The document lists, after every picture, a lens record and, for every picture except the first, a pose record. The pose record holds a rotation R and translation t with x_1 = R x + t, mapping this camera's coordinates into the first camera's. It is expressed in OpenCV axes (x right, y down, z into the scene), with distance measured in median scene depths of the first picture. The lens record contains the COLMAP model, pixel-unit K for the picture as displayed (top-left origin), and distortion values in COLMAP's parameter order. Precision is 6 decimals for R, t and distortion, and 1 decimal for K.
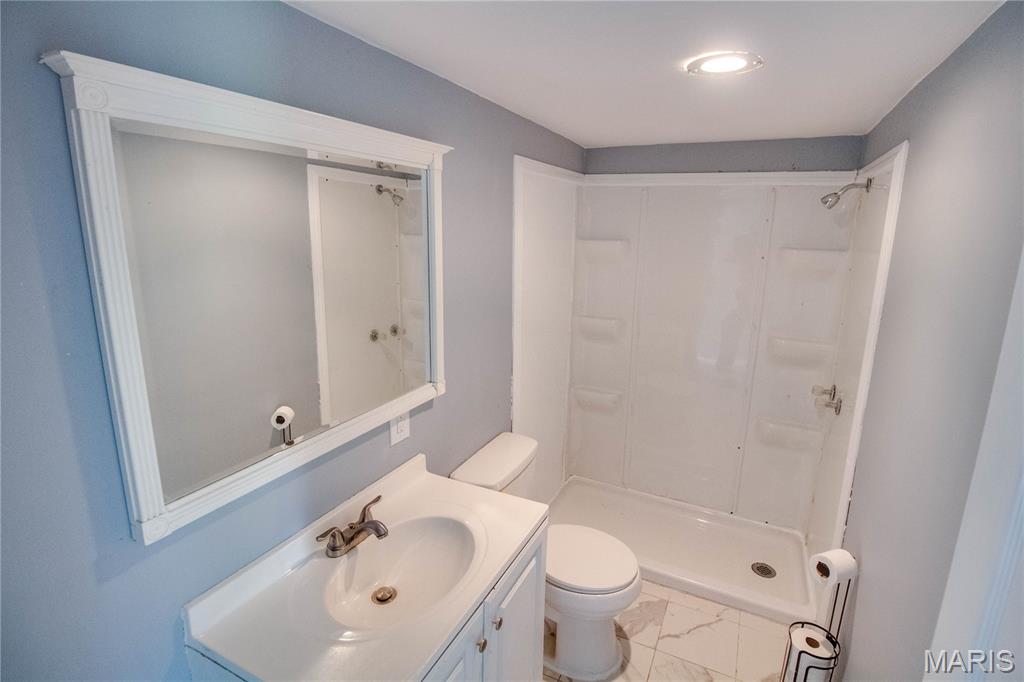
lens RADIAL K [[502.9, 0, 510.6], [0, 502.9, 324.2], [0, 0, 1]] dist [-0.001928, -0.001225]
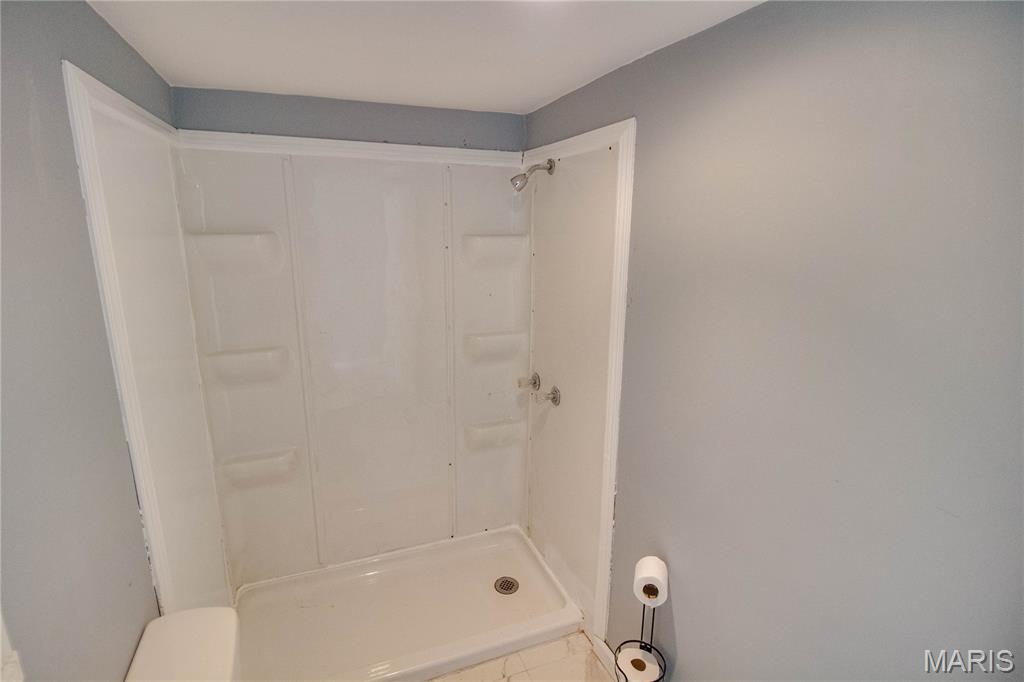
lens RADIAL K [[502.9, 0, 510.6], [0, 502.9, 324.2], [0, 0, 1]] dist [-0.001928, -0.001225]
pose [[0.668172, -0.172224, 0.723799, -0.077117], [0.150544, 0.984012, 0.095166, -0.069519], [-0.728617, 0.045376, 0.683417, 0.341545]]
